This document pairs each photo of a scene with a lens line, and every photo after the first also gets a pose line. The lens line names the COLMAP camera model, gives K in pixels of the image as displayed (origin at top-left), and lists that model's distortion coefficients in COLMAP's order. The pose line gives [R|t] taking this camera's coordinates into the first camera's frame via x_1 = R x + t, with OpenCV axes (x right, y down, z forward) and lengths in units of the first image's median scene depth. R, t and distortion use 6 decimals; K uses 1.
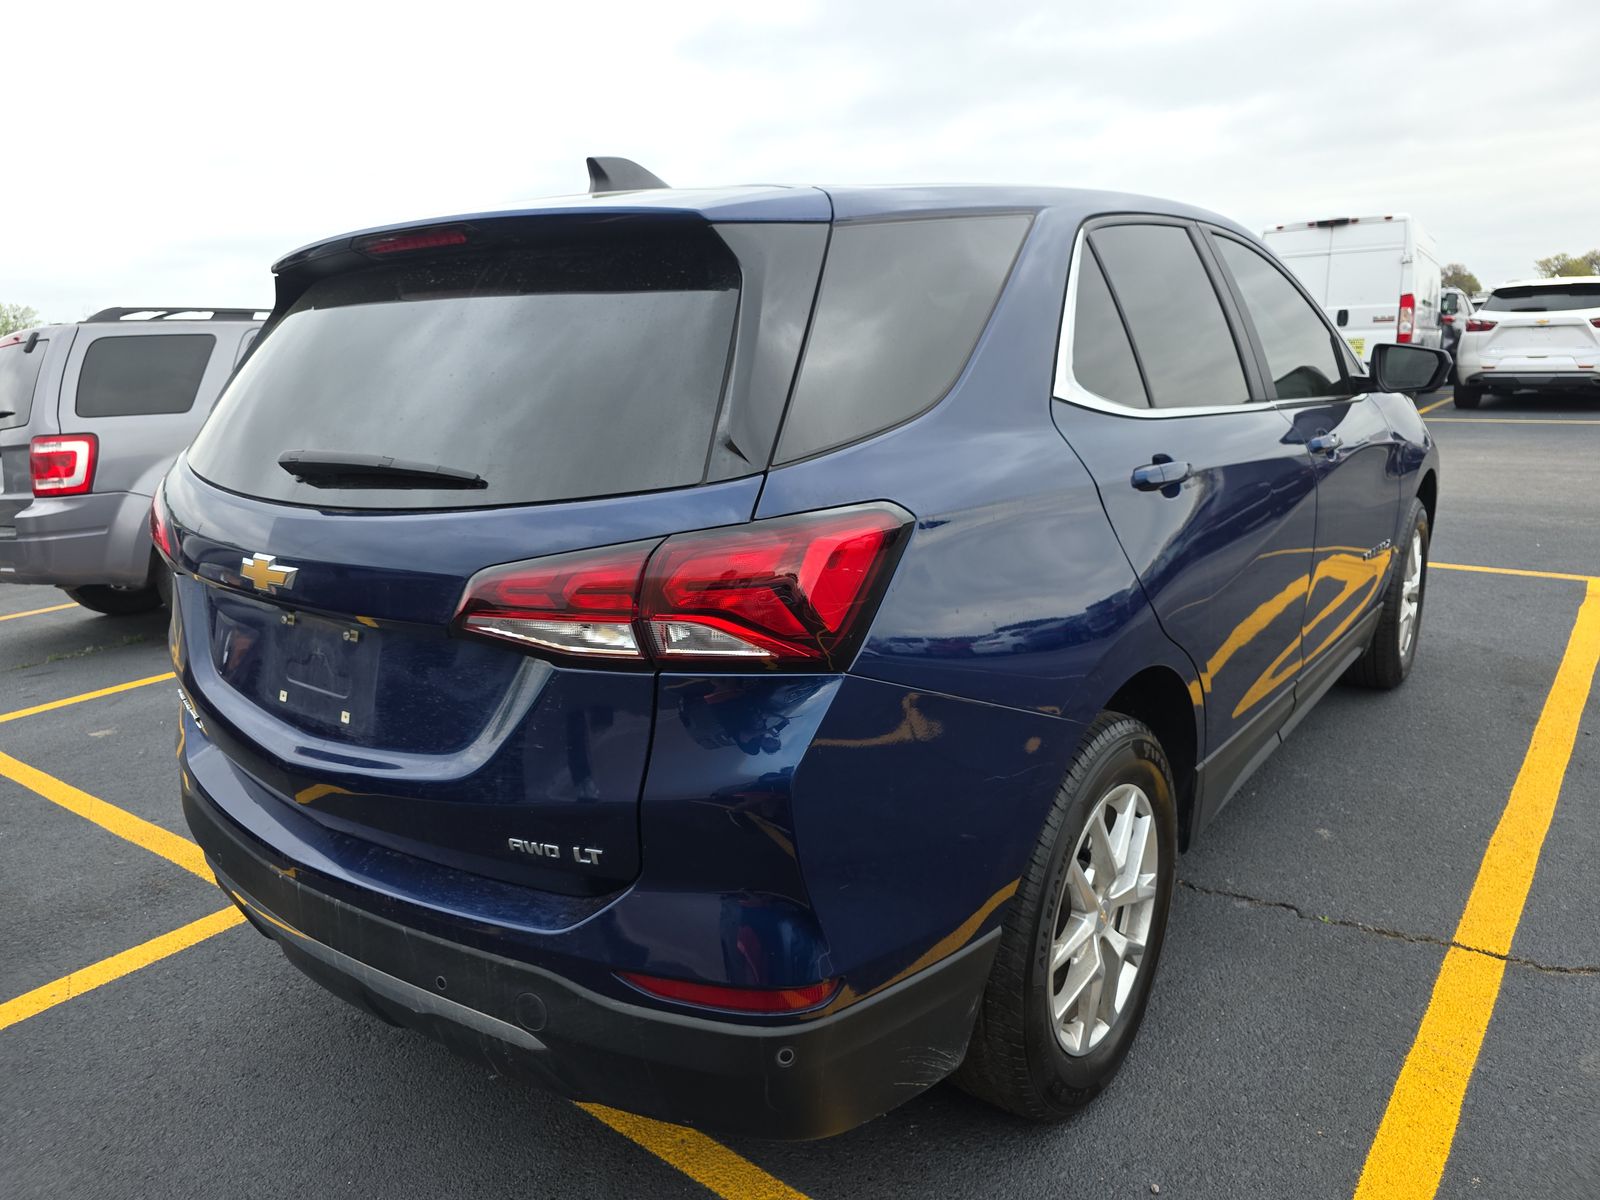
lens RADIAL K [[1102.5, 0, 800.0], [0, 1102.5, 600.0], [0, 0, 1]] dist [0.003710, 0.000635]
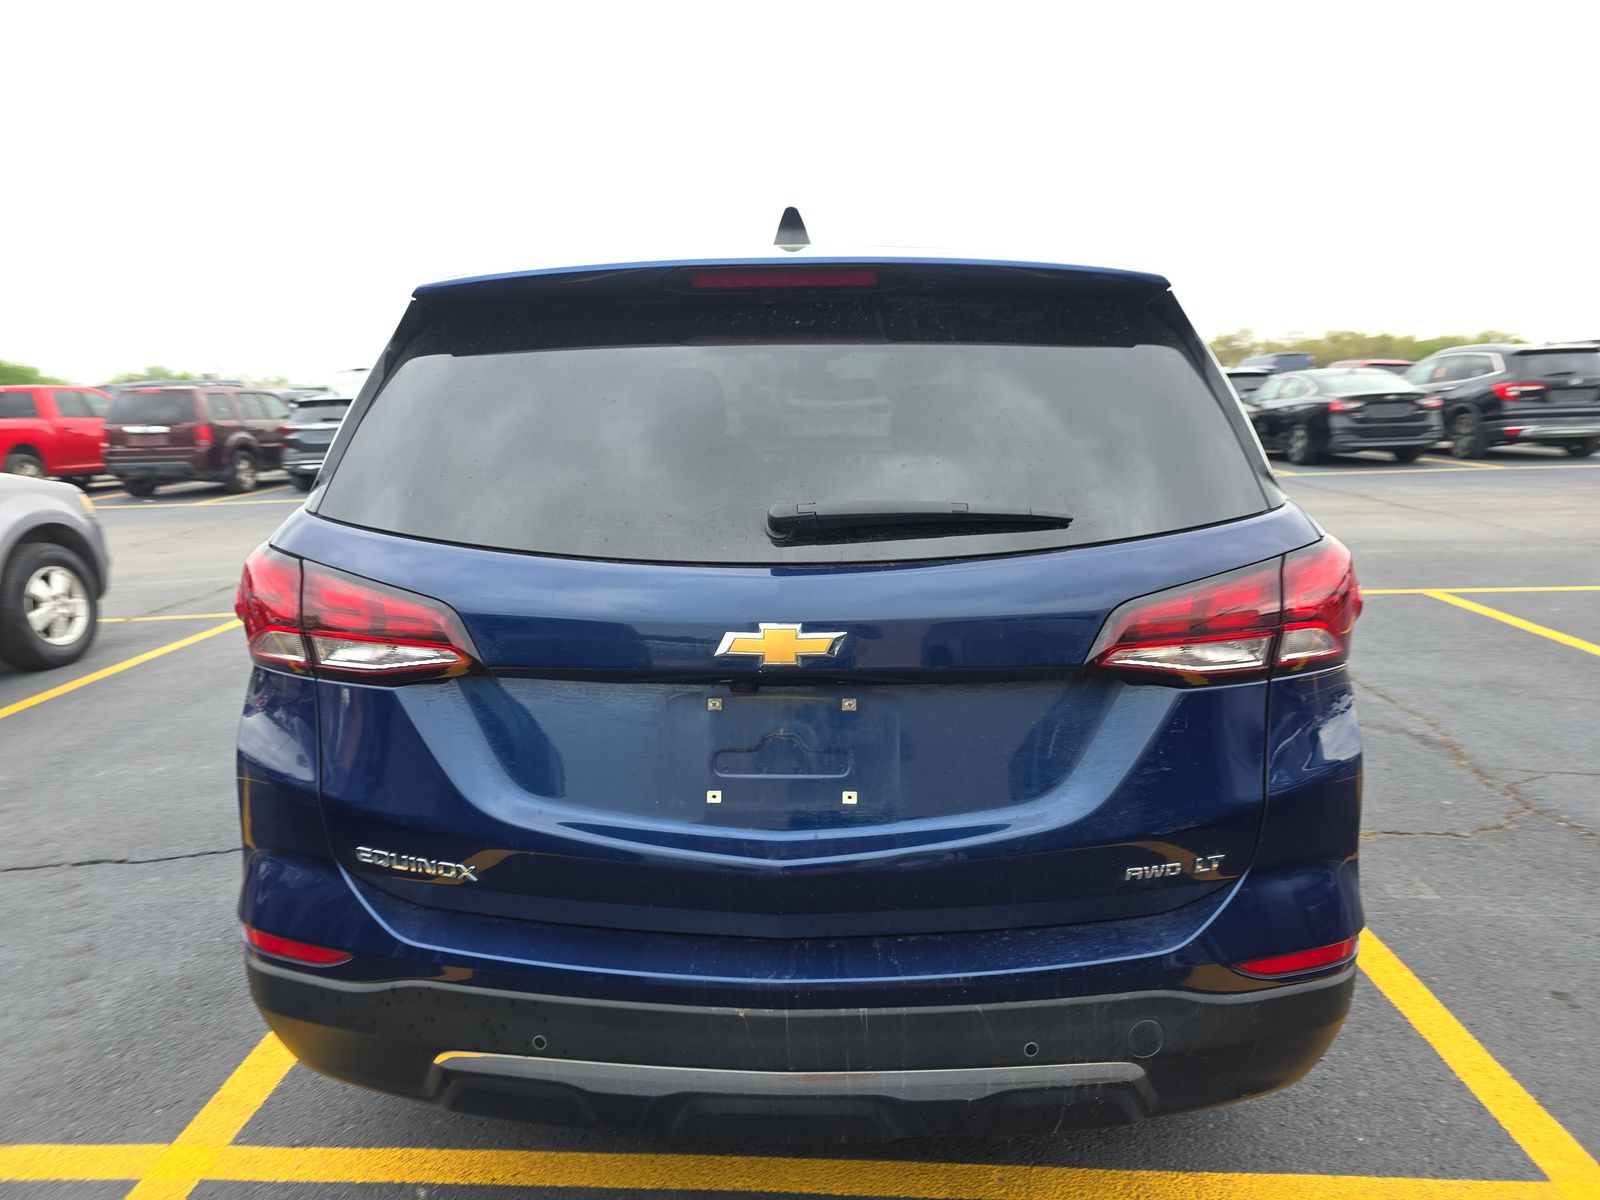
lens RADIAL K [[1095.2, 0, 757.2], [0, 1095.2, 584.7], [0, 0, 1]] dist [0.004261, 0.000249]
pose [[0.812794, -0.072375, 0.578037, -1.017298], [0.117424, 0.992240, -0.040877, -0.038567], [-0.570594, 0.101100, 0.814986, 0.320244]]
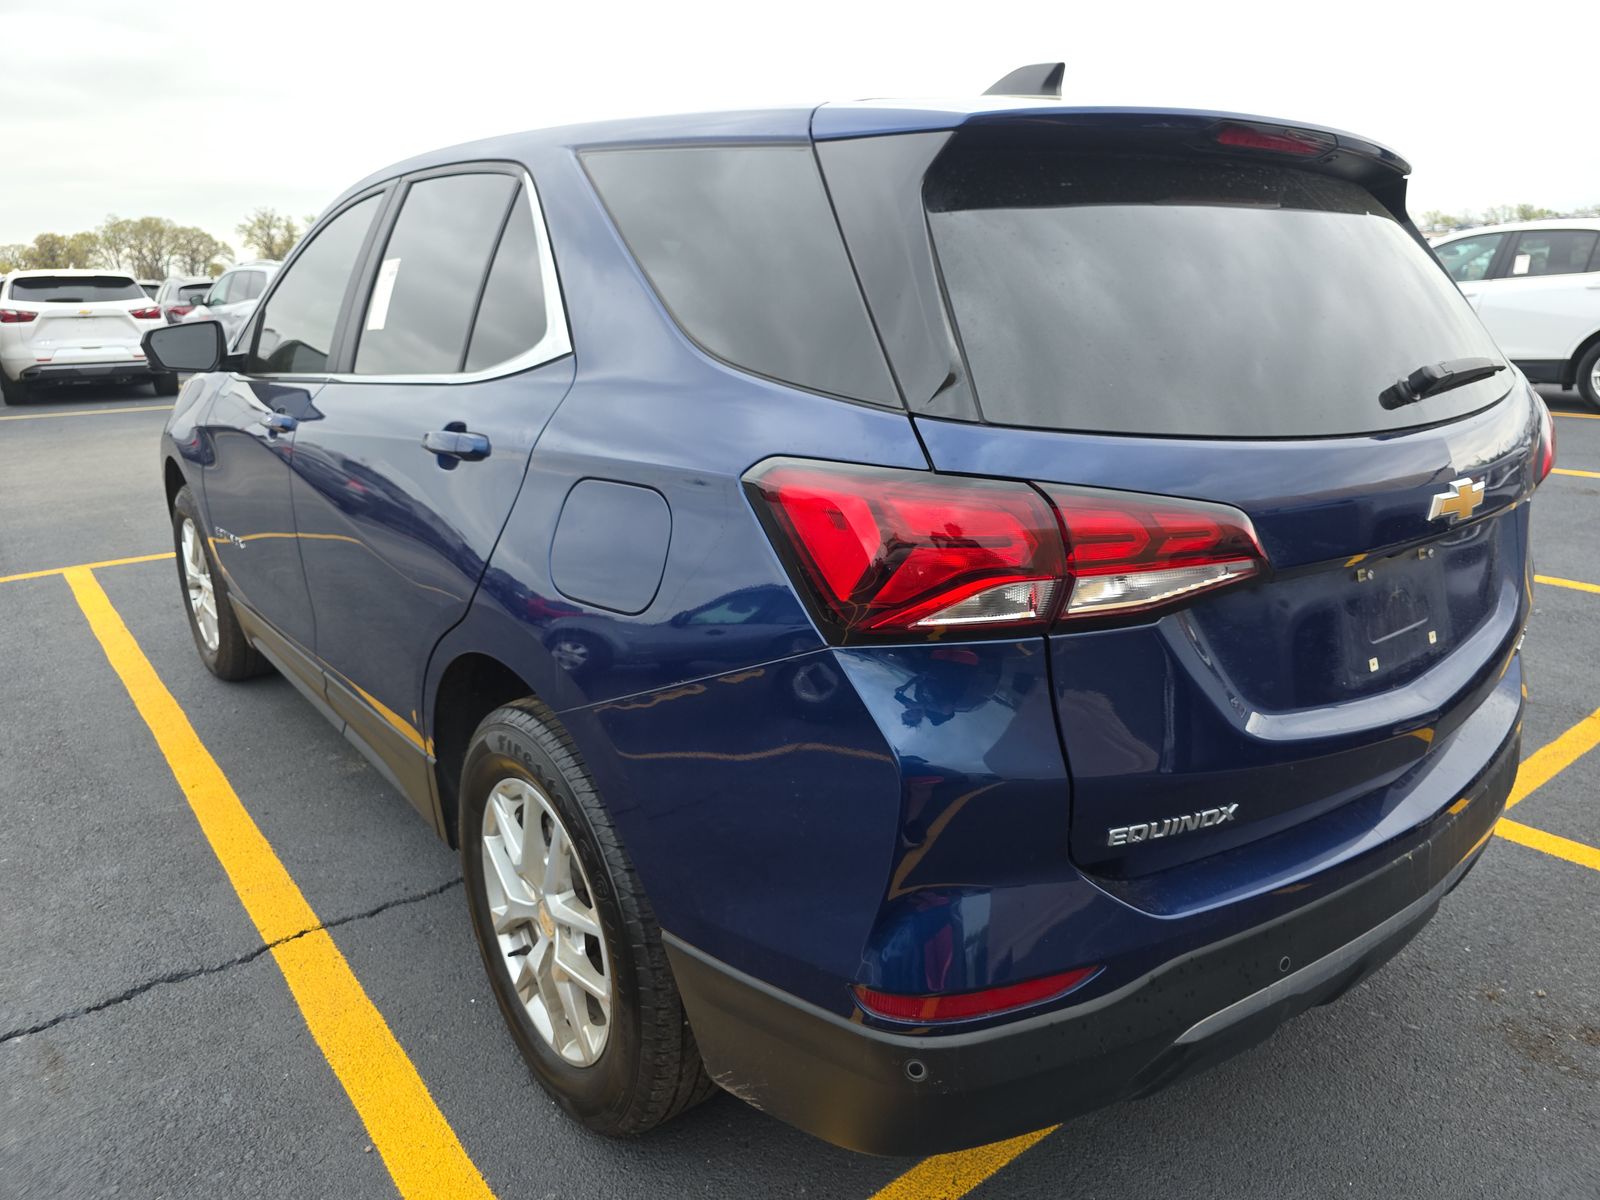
lens RADIAL K [[1102.5, 0, 800.0], [0, 1102.5, 600.0], [0, 0, 1]] dist [0.003710, 0.000635]
pose [[0.219806, -0.233758, 0.947123, -1.519701], [0.236299, 0.954713, 0.180792, -0.244031], [-0.946493, 0.184065, 0.265088, 1.326879]]
